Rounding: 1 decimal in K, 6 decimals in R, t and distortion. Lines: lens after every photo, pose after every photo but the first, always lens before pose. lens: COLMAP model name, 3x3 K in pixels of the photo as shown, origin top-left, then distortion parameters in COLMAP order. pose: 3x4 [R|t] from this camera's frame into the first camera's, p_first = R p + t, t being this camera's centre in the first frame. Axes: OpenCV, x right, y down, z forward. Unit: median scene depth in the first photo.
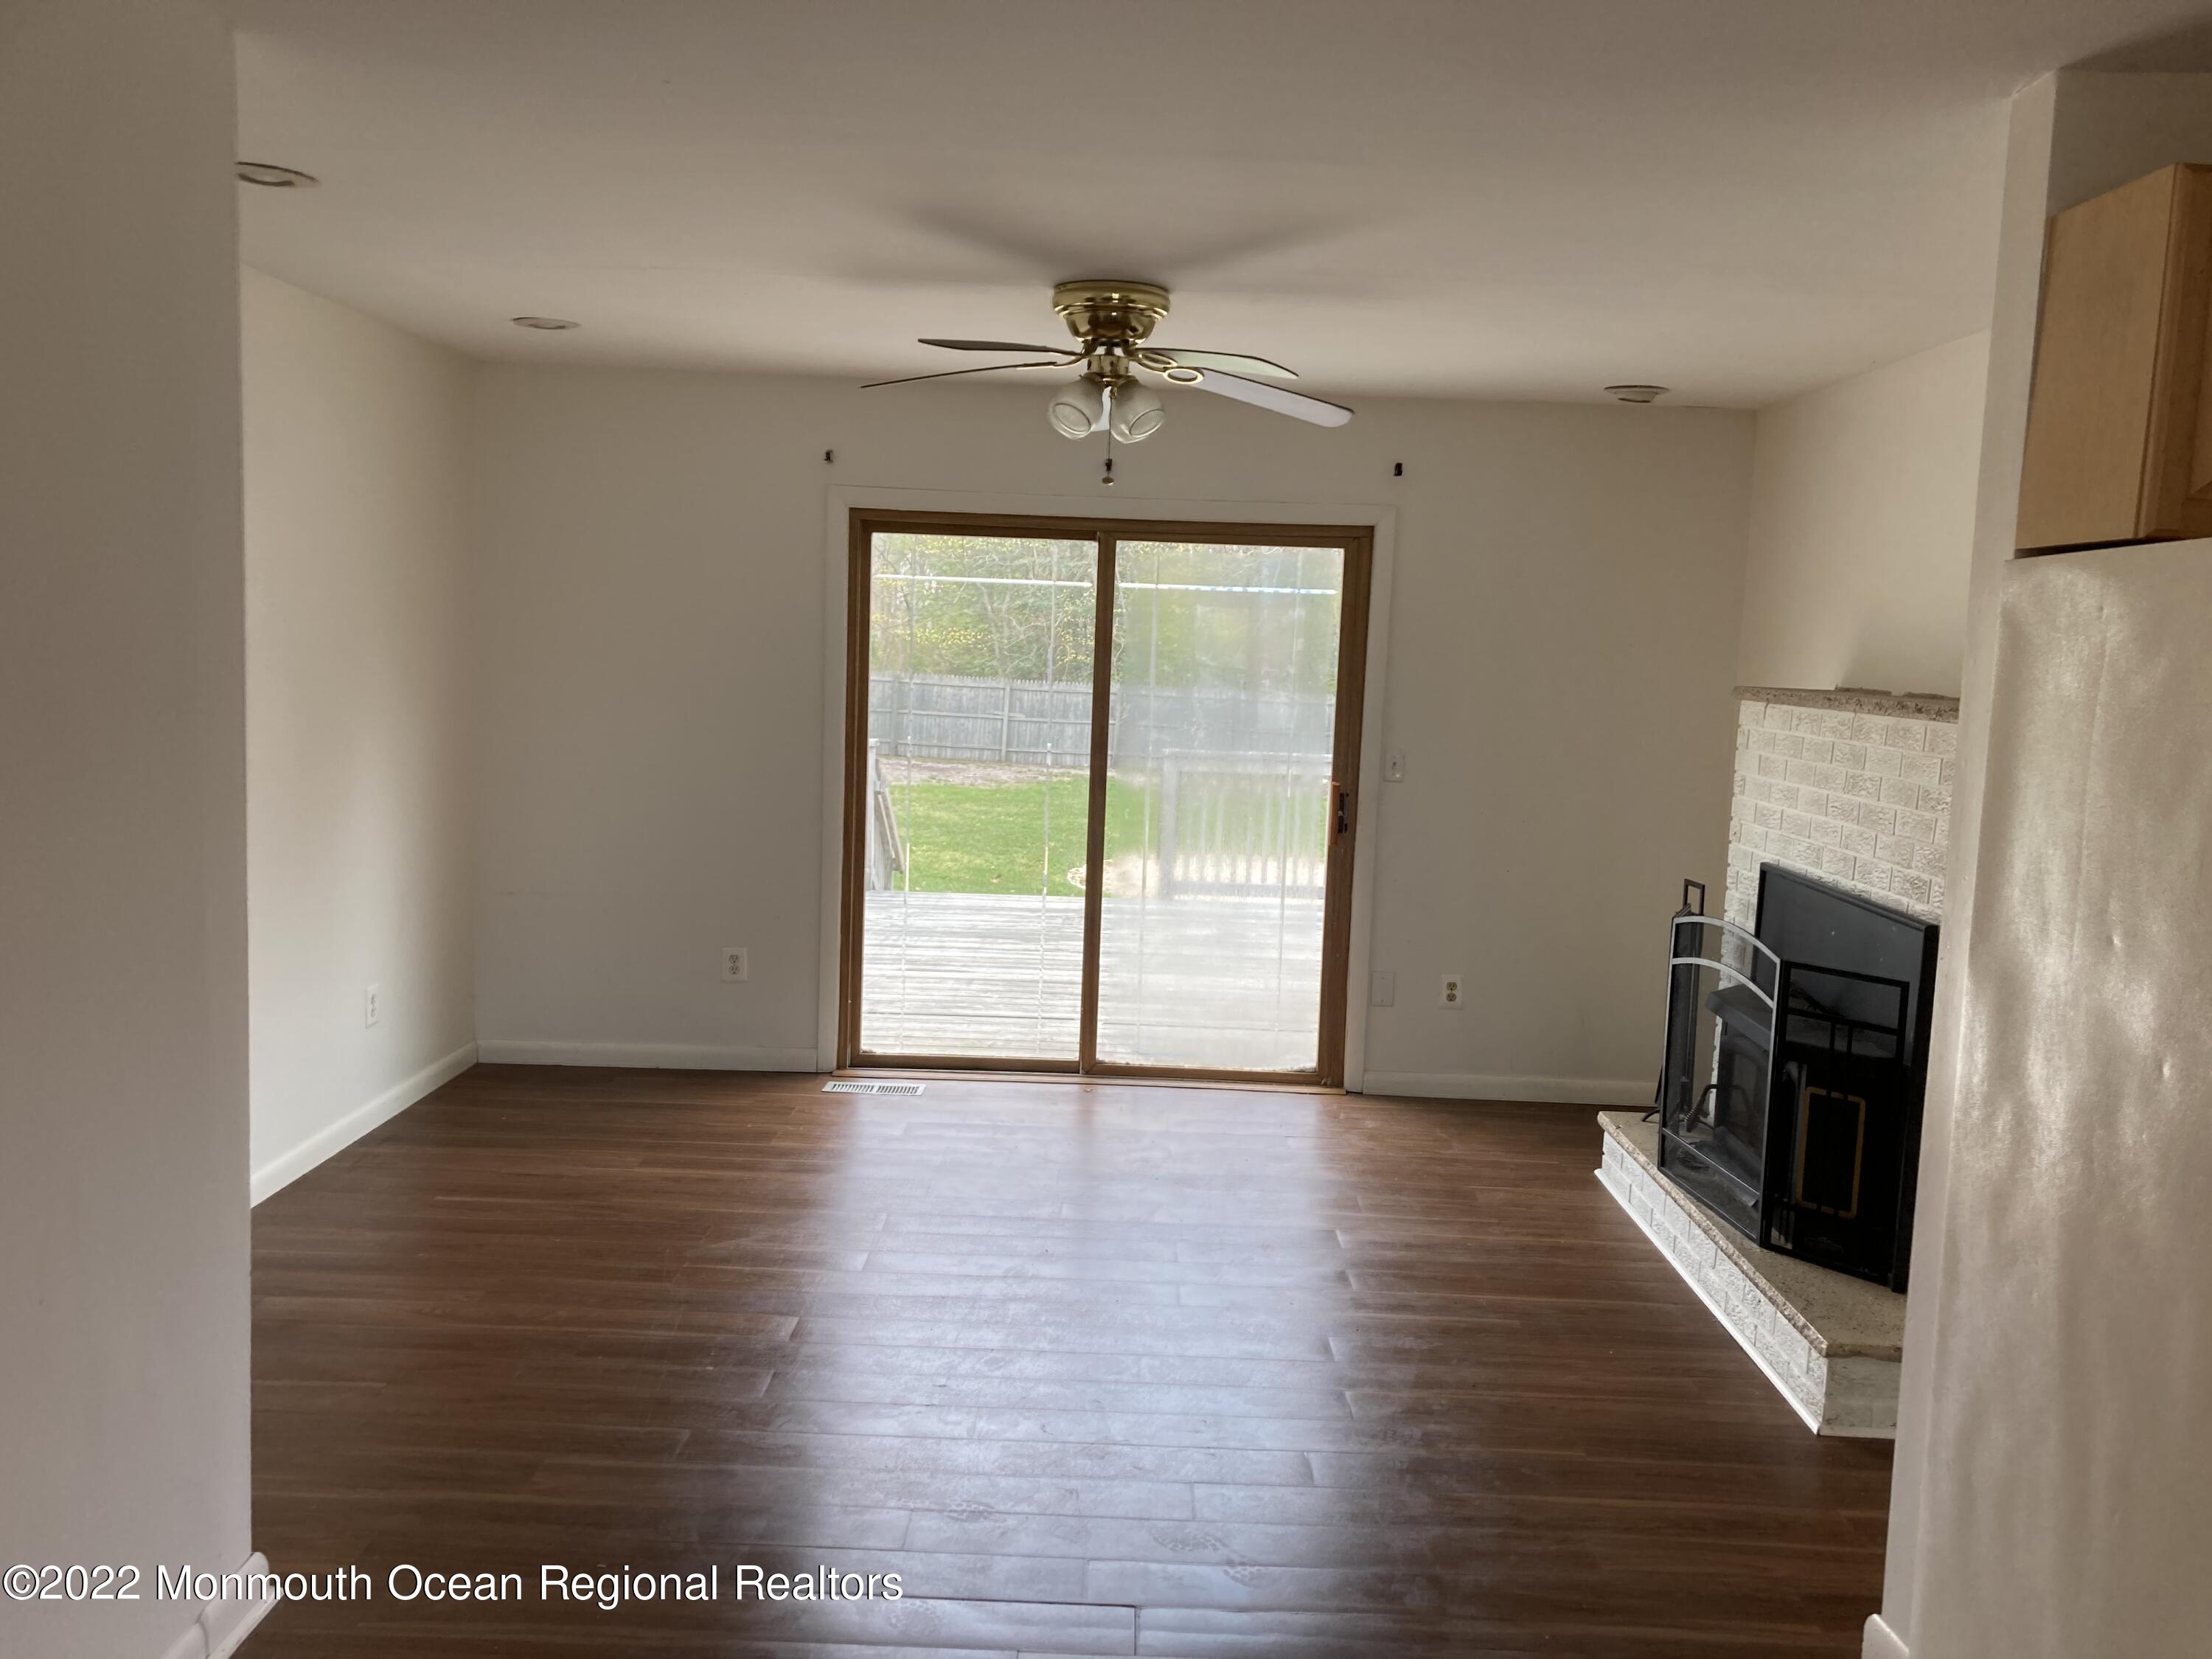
lens RADIAL K [[1804.4, 0, 1106.0], [0, 1804.4, 829.5], [0, 0, 1]] dist [0.052293, -0.002224]
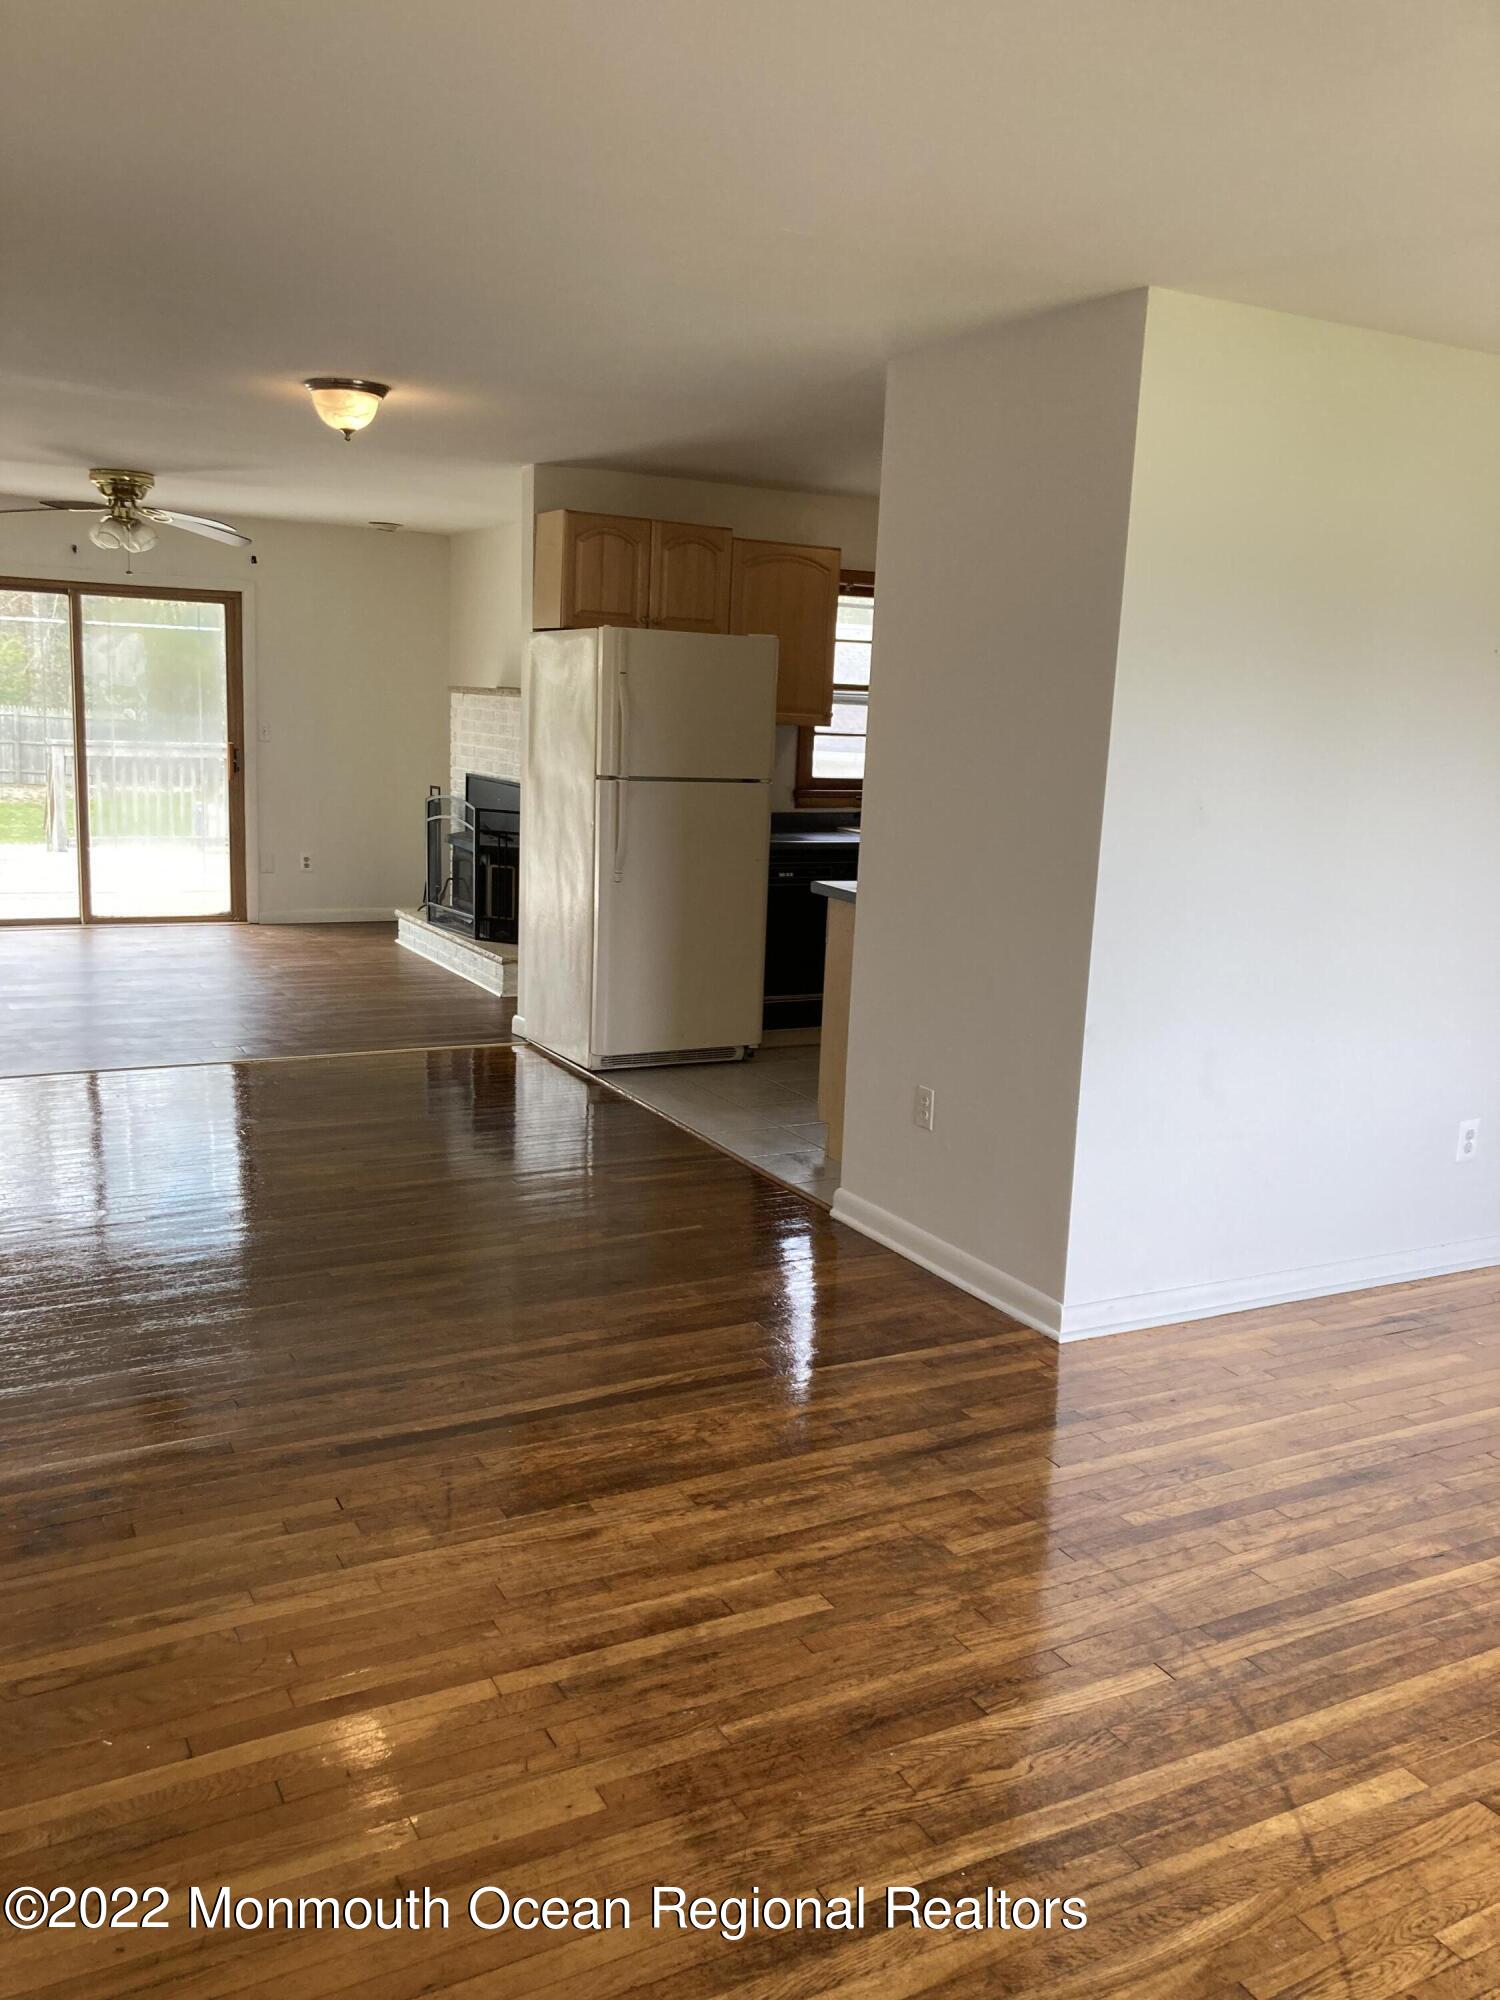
lens RADIAL K [[1662.3, 0, 819.6], [0, 1662.3, 1006.0], [0, 0, 1]] dist [-0.008088, 0.083847]
pose [[0.855989, -0.093275, 0.508509, -0.272406], [0.043732, 0.993128, 0.108553, 0.093362], [-0.515140, -0.070682, 0.854187, -0.815960]]
